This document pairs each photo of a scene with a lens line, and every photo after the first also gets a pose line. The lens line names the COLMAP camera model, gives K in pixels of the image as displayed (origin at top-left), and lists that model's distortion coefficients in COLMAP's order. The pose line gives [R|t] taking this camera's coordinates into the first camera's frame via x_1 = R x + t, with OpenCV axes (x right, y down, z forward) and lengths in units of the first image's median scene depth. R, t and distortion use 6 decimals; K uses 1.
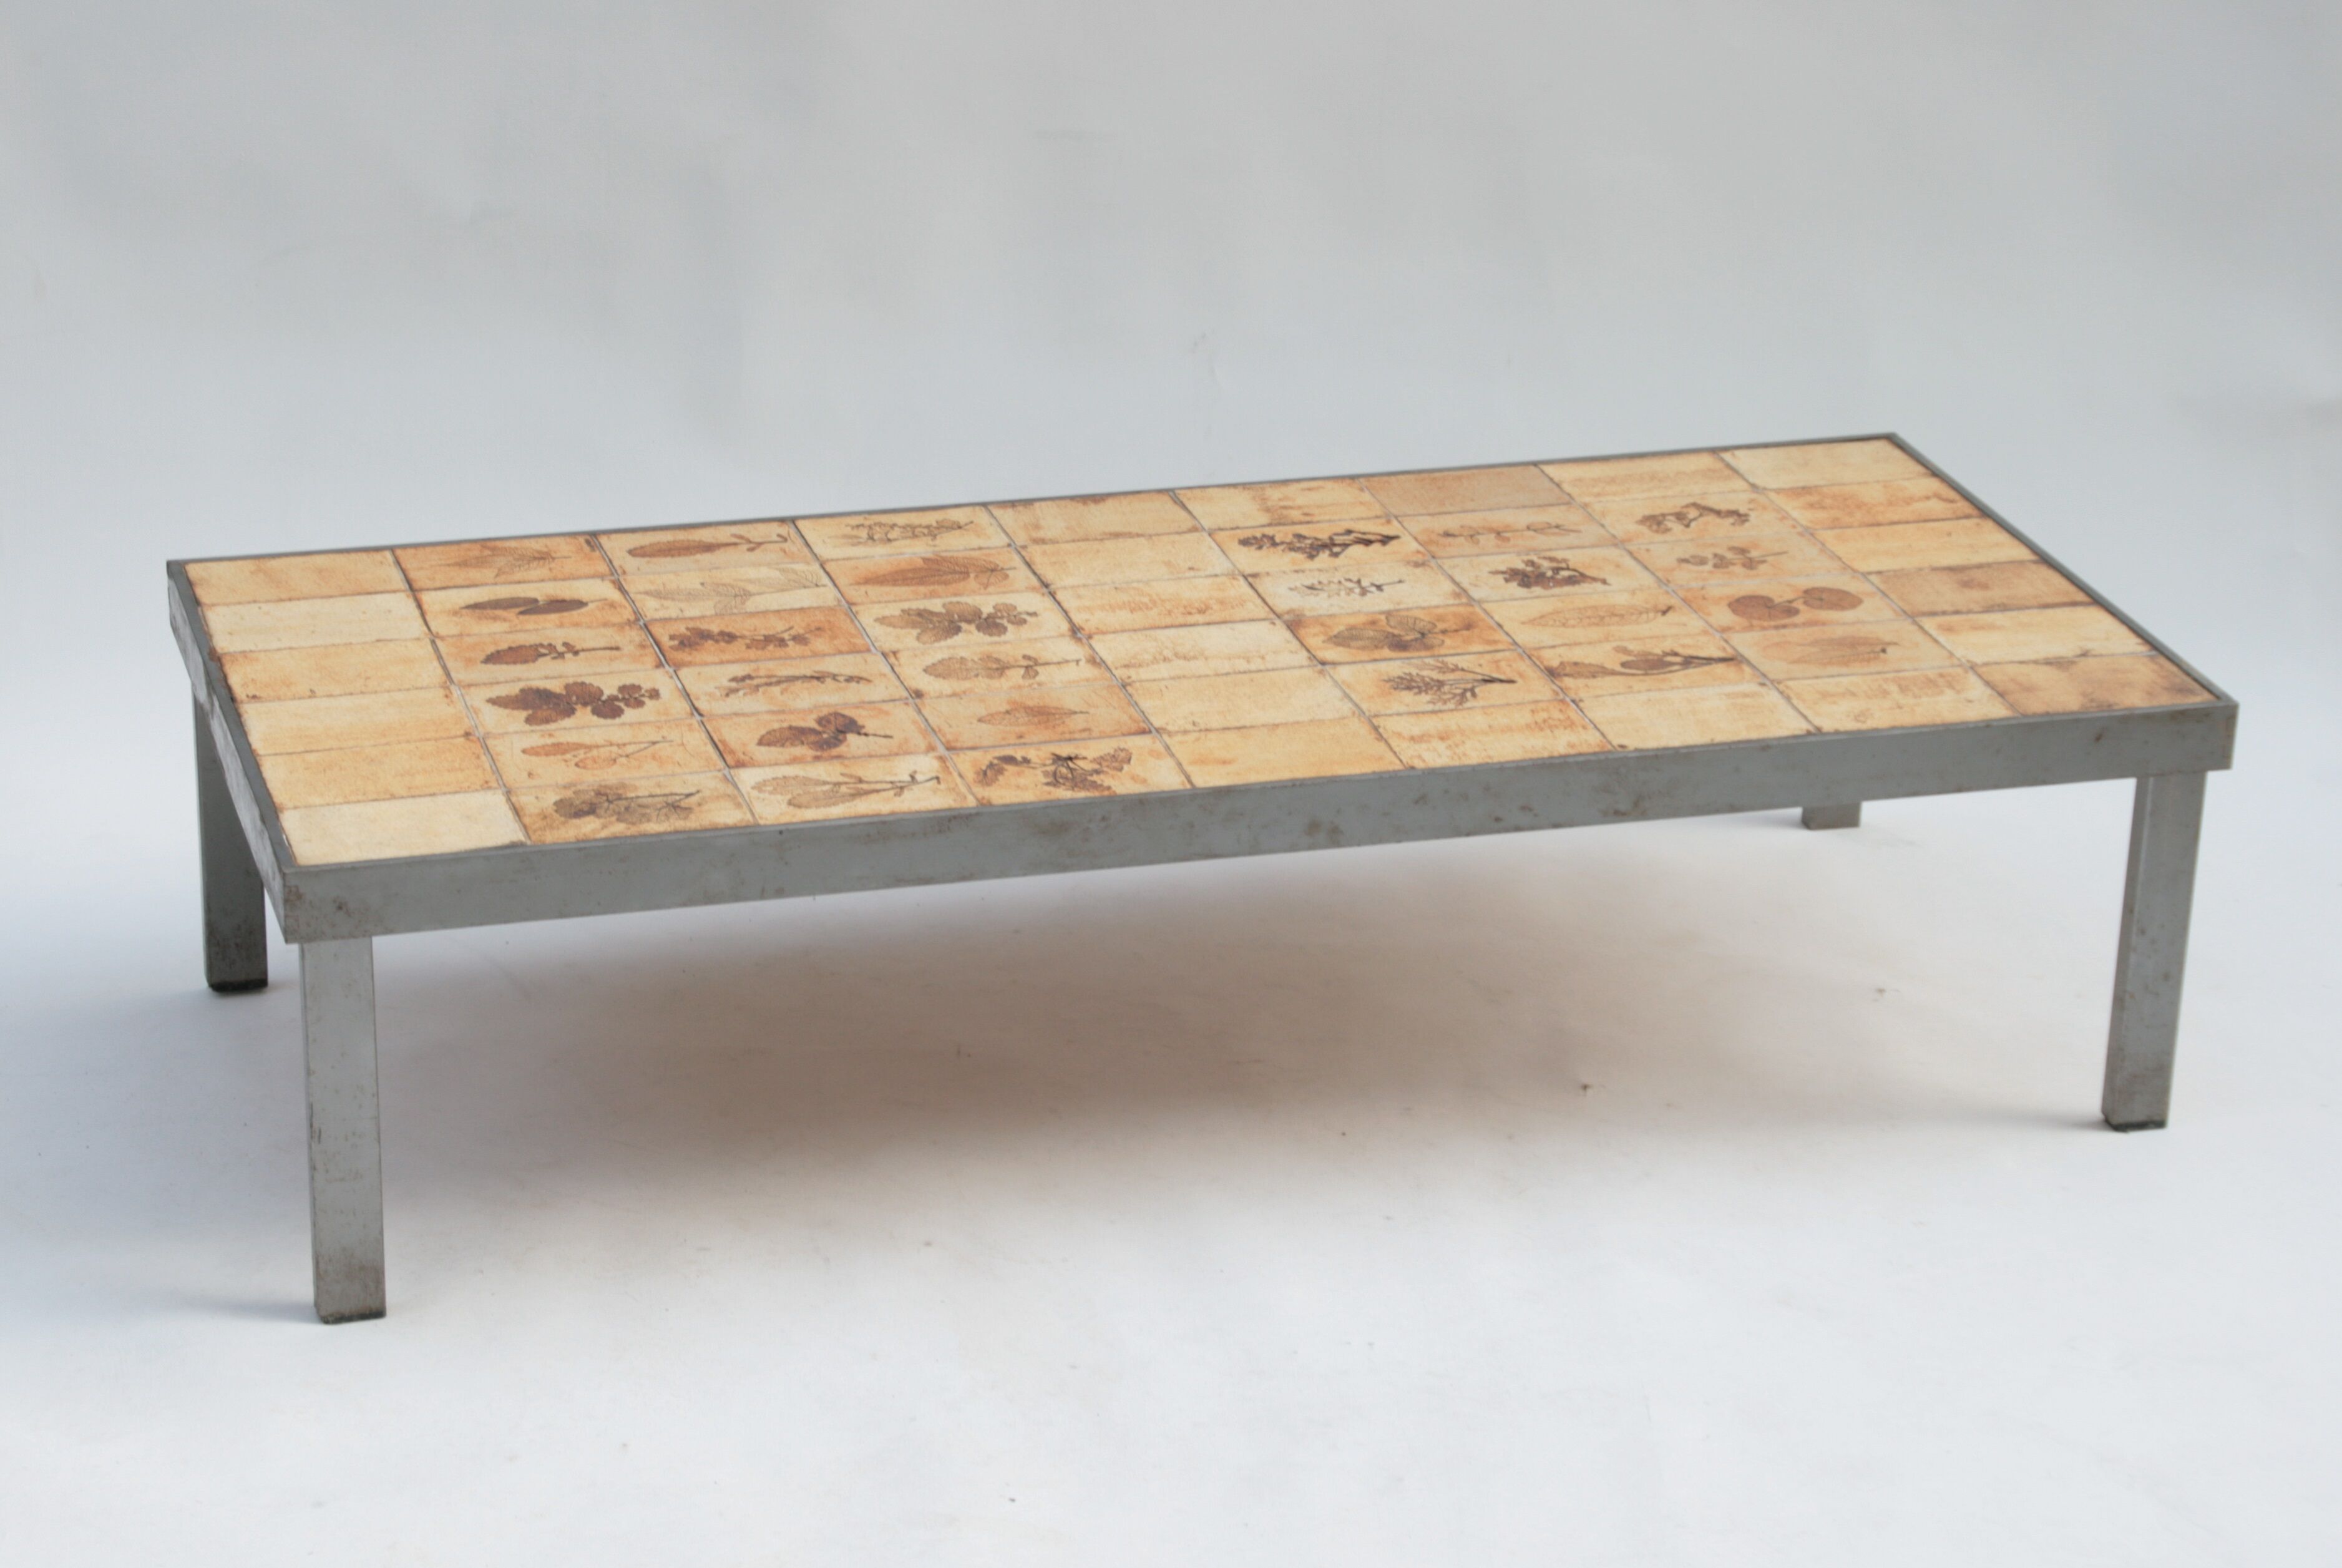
lens RADIAL K [[5396.6, 0, 1171.0], [0, 5396.6, 784.0], [0, 0, 1]] dist [0.292827, -0.201856]
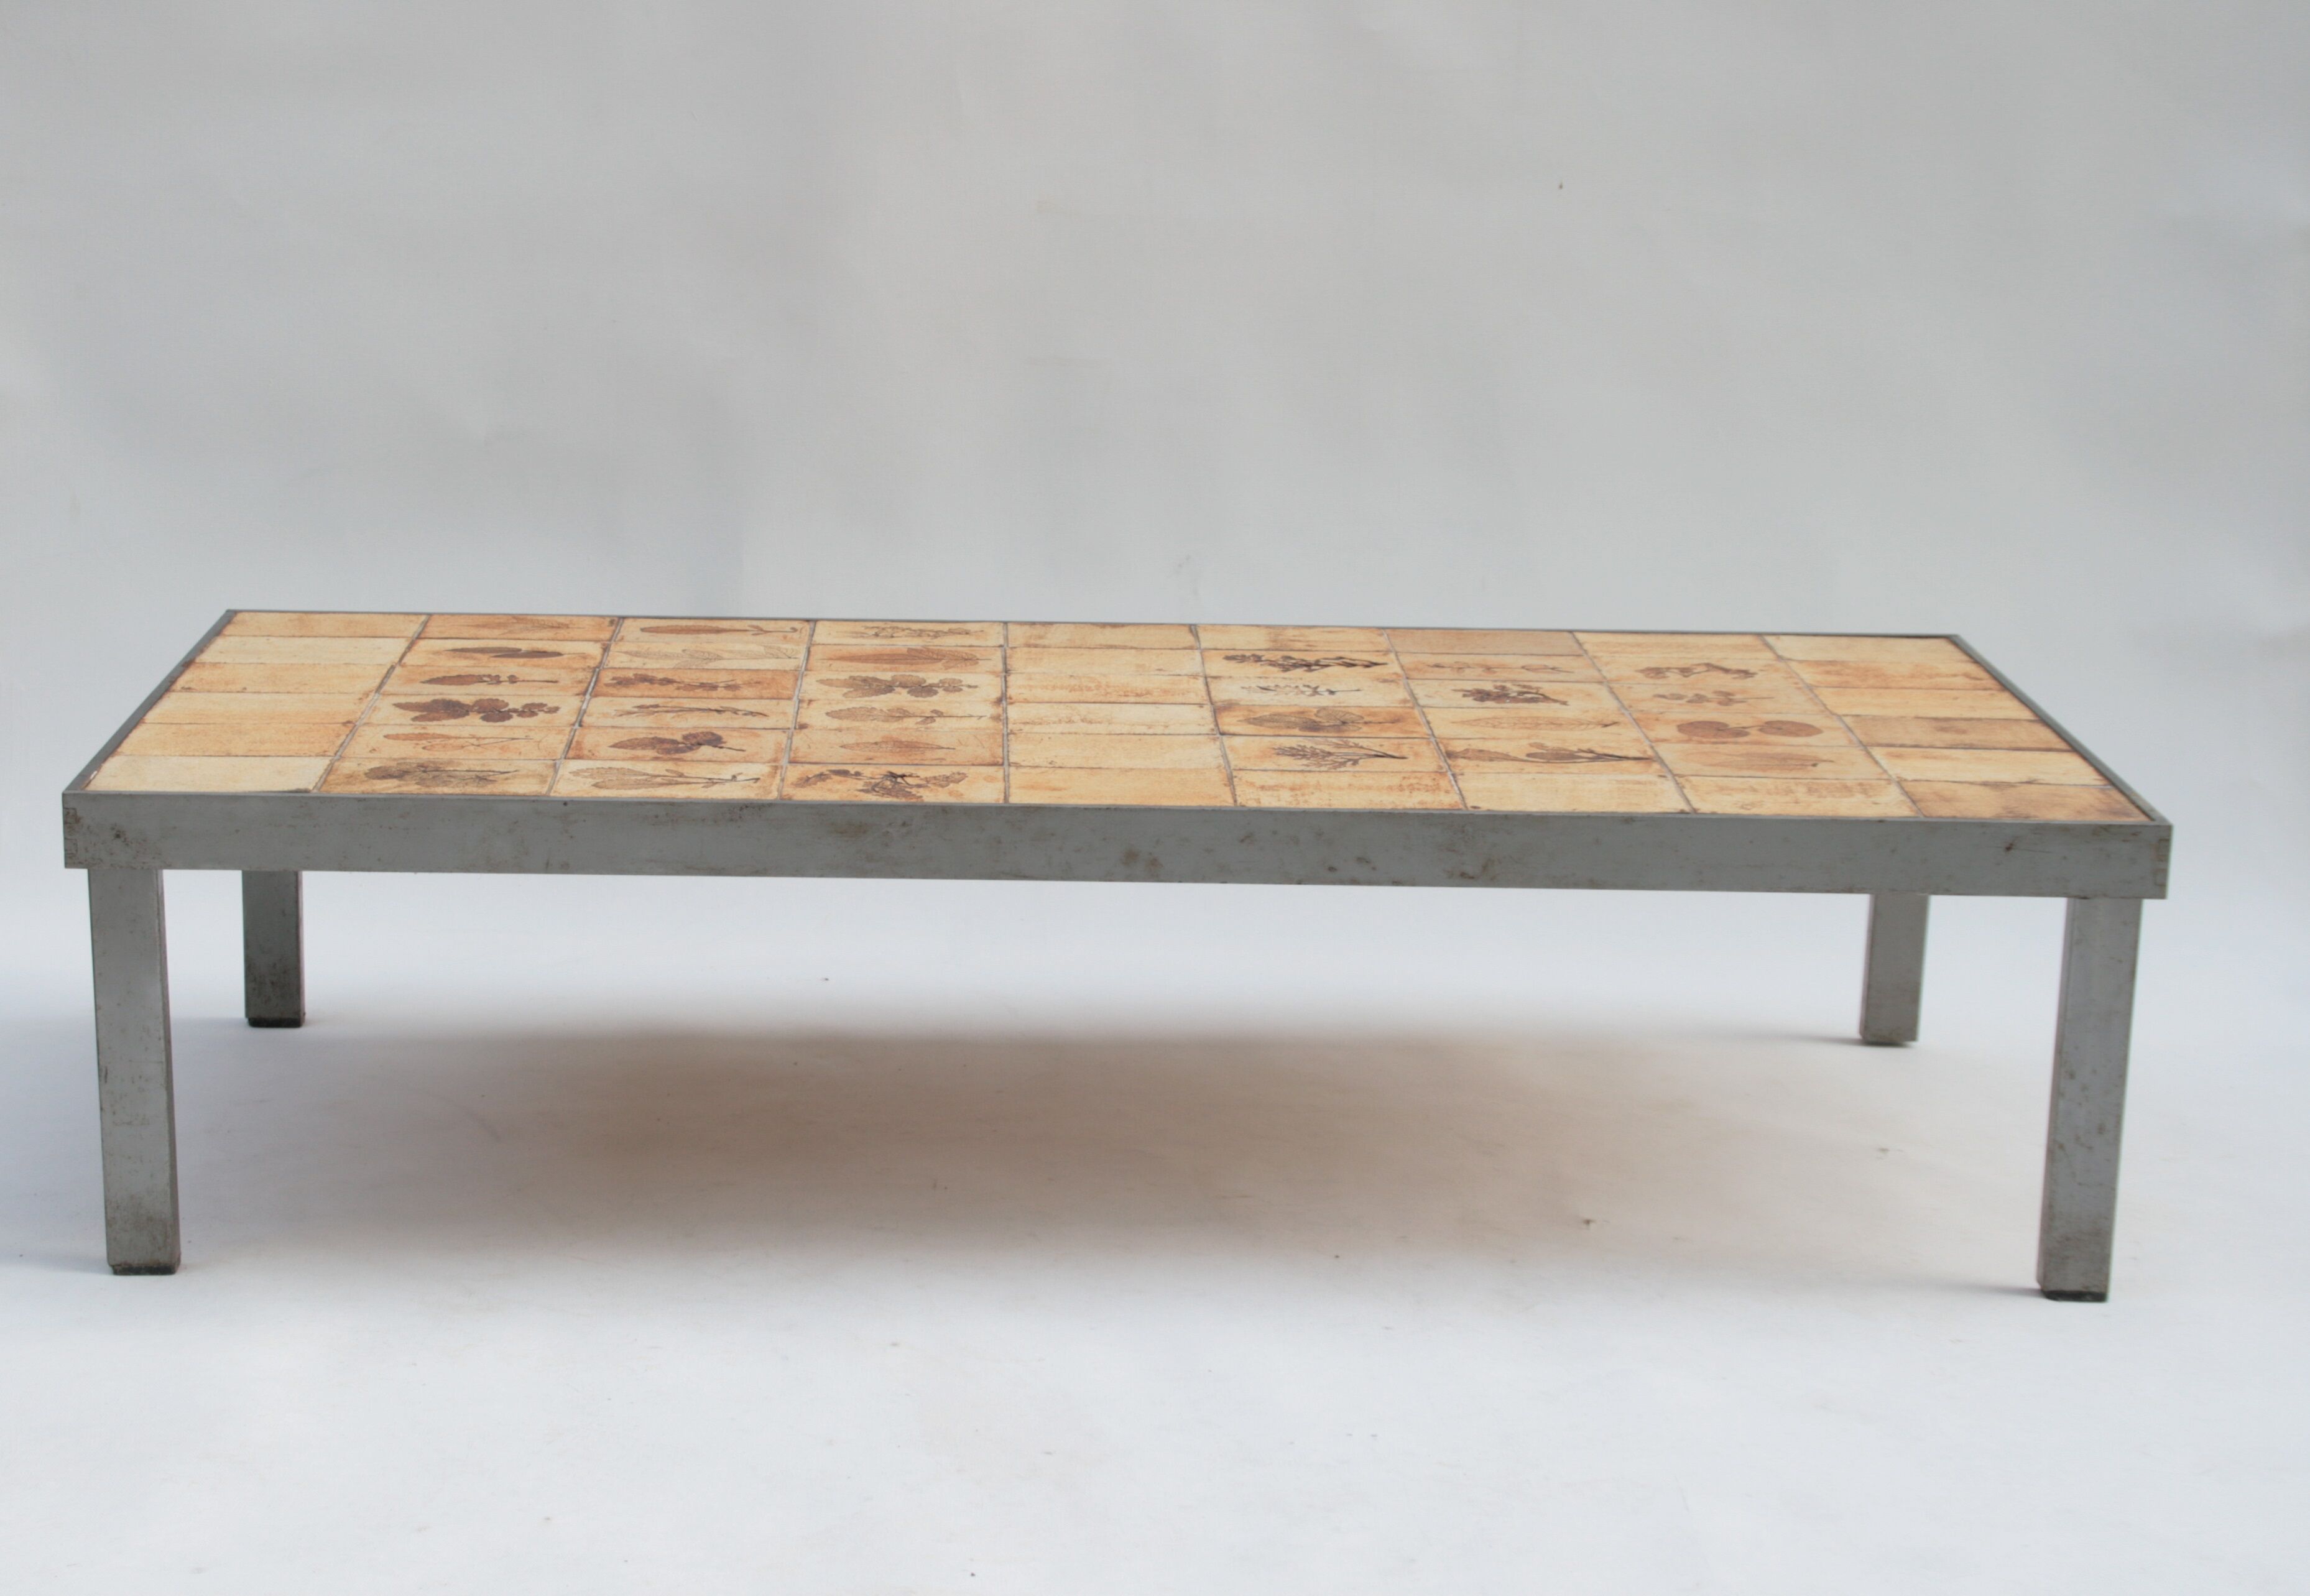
lens RADIAL K [[4060.1, 0, 1079.7], [0, 4060.1, 762.7], [0, 0, 1]] dist [0.113529, 0.134580]
pose [[0.965969, 0.054939, -0.252757, 0.190432], [-0.094088, 0.984873, -0.145508, 0.093169], [0.240940, 0.164338, 0.956526, 0.284131]]
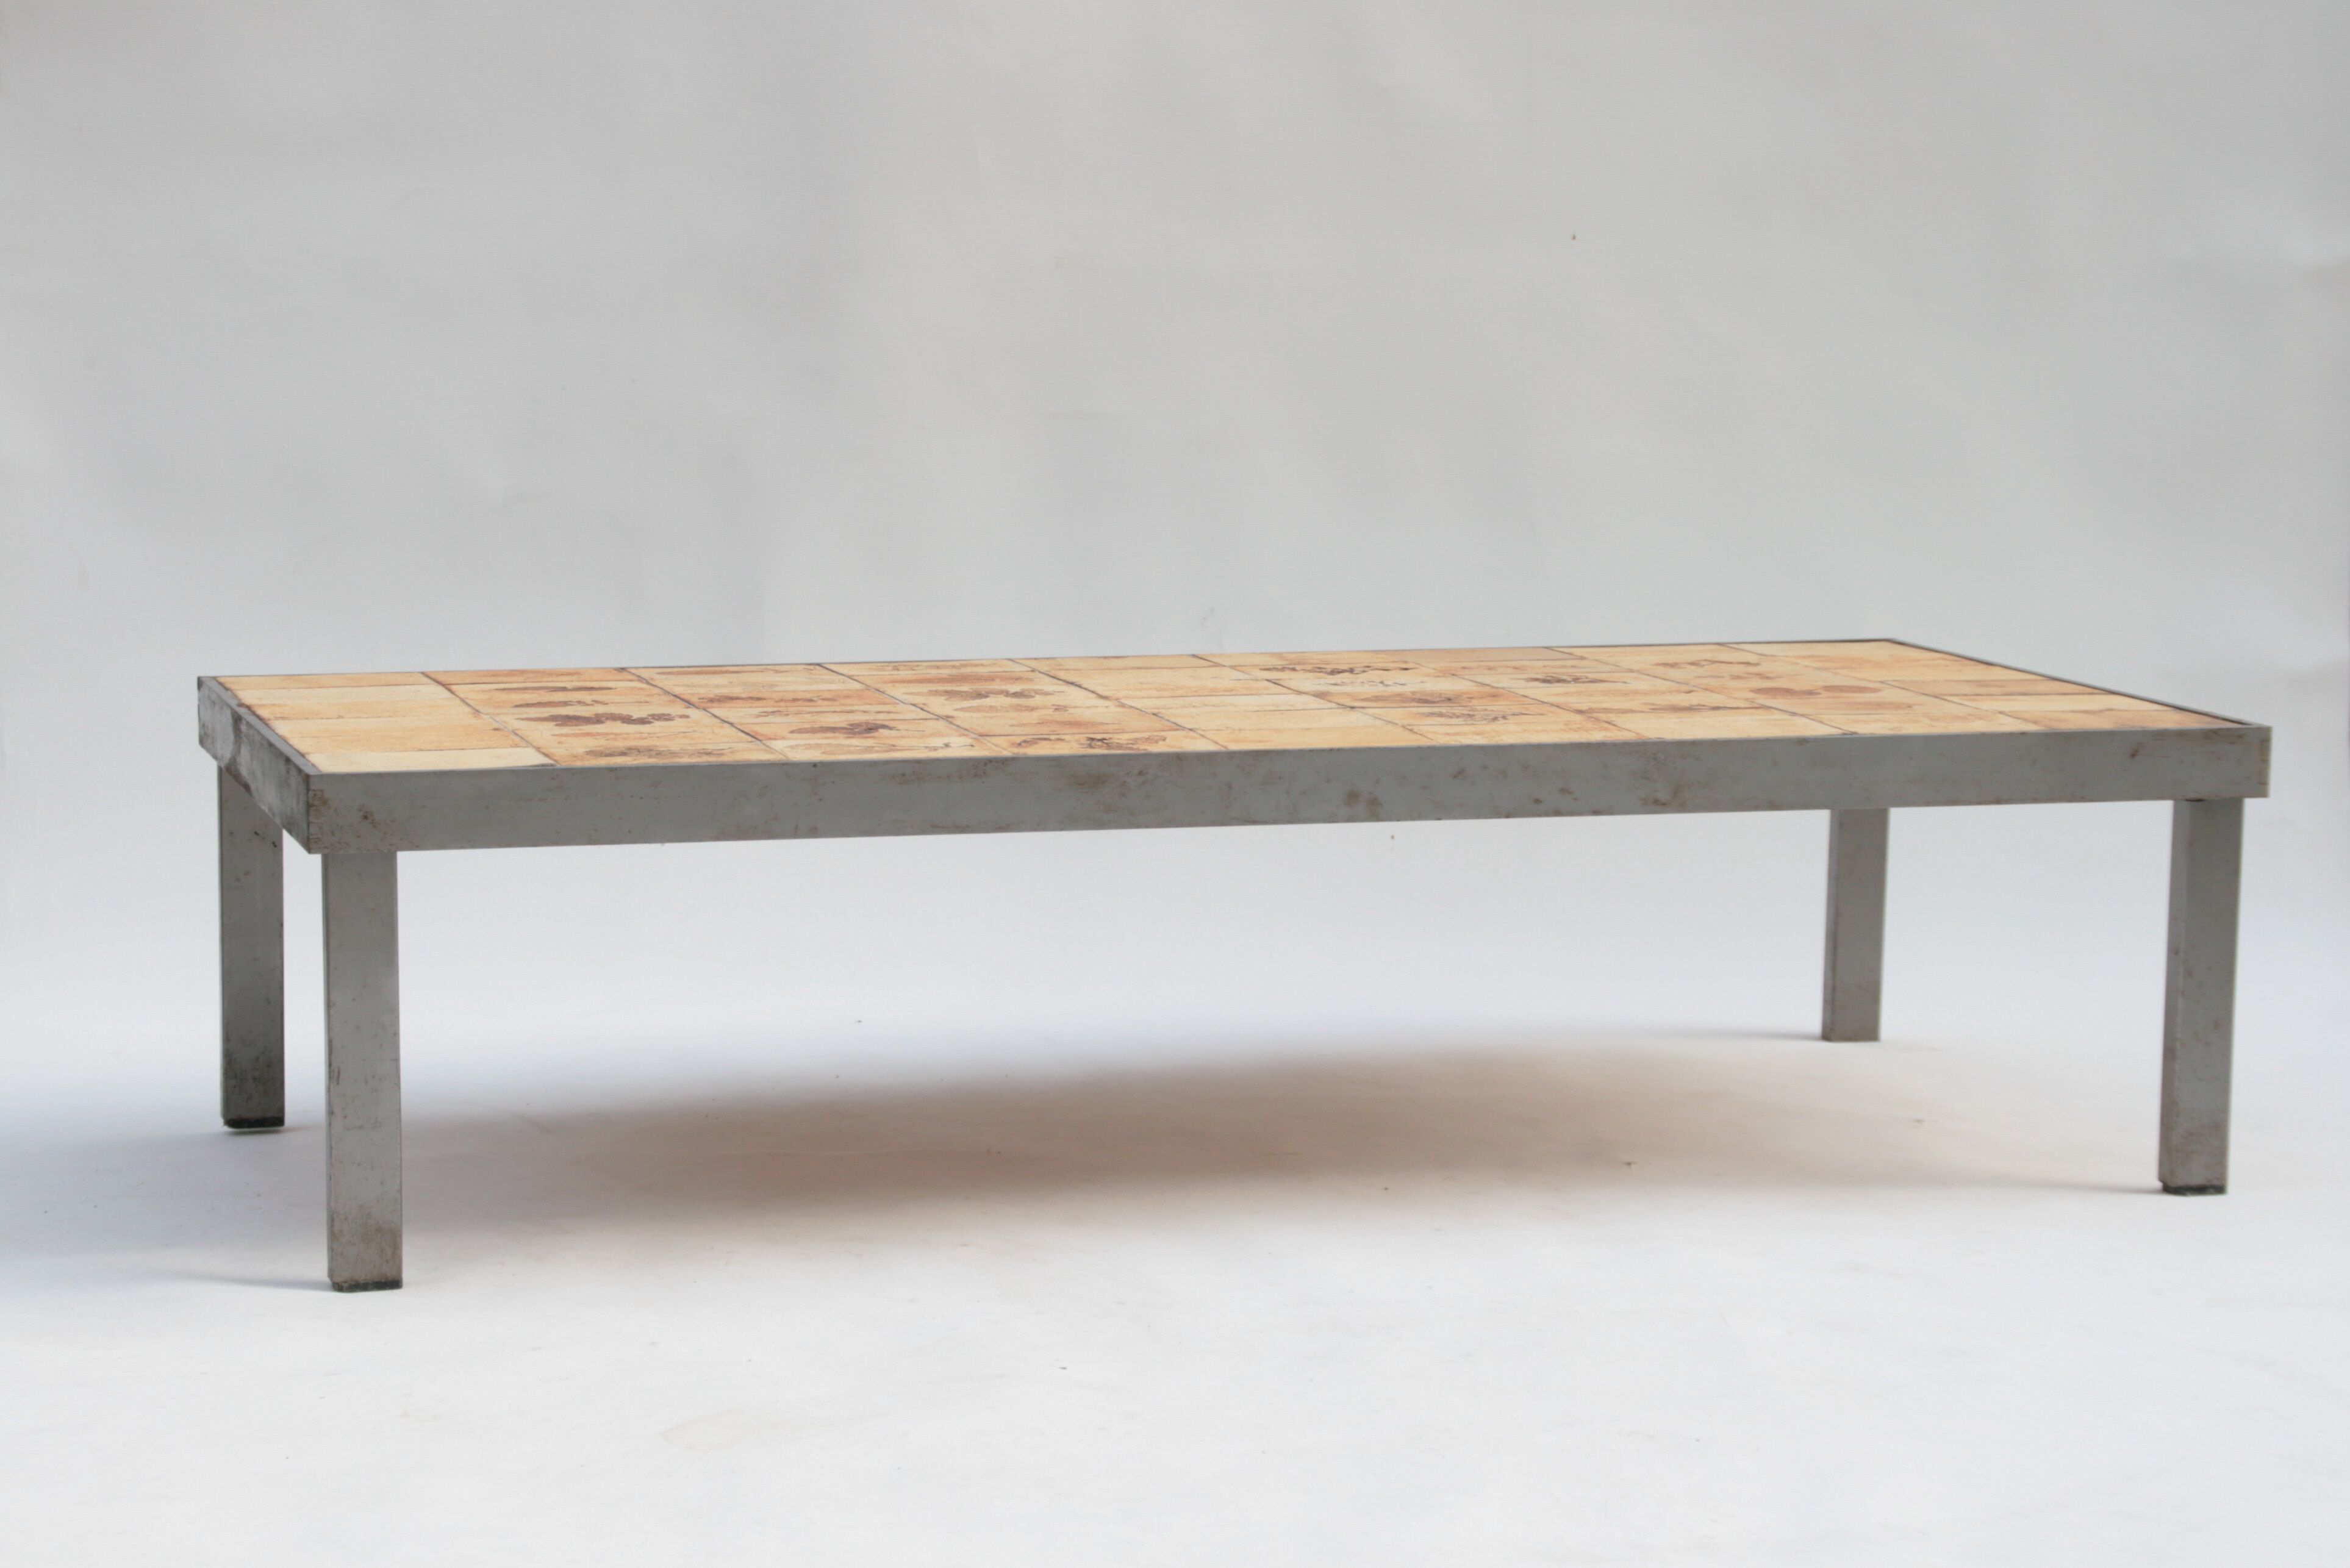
lens RADIAL K [[4901.9, 0, 1156.6], [0, 4901.9, 780.2], [0, 0, 1]] dist [0.219841, 0.563470]
pose [[0.999815, -0.015403, 0.011507, -0.018696], [0.017853, 0.965913, -0.258251, 0.224147], [-0.007137, 0.258408, 0.966009, 0.126196]]
